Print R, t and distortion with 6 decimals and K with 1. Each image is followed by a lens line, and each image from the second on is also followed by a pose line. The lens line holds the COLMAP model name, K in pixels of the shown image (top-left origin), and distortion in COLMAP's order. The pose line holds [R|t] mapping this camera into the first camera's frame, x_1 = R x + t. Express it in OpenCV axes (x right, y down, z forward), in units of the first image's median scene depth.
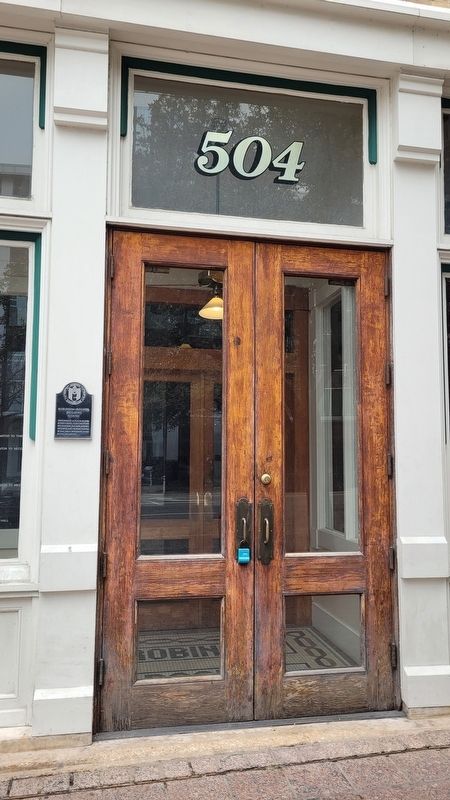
lens RADIAL K [[602.2, 0, 226.2], [0, 602.2, 397.7], [0, 0, 1]] dist [0.036139, 0.001172]
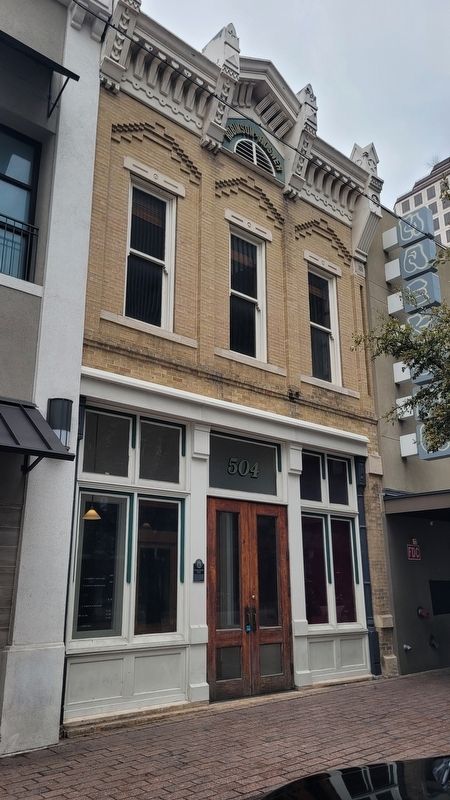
lens RADIAL K [[602.2, 0, 225.3], [0, 602.2, 400.7], [0, 0, 1]] dist [0.036139, 0.001172]
pose [[0.871254, 0.131341, 0.472934, -1.396949], [-0.028775, 0.975544, -0.217913, -0.121200], [-0.489989, 0.176249, 0.853725, -1.323442]]
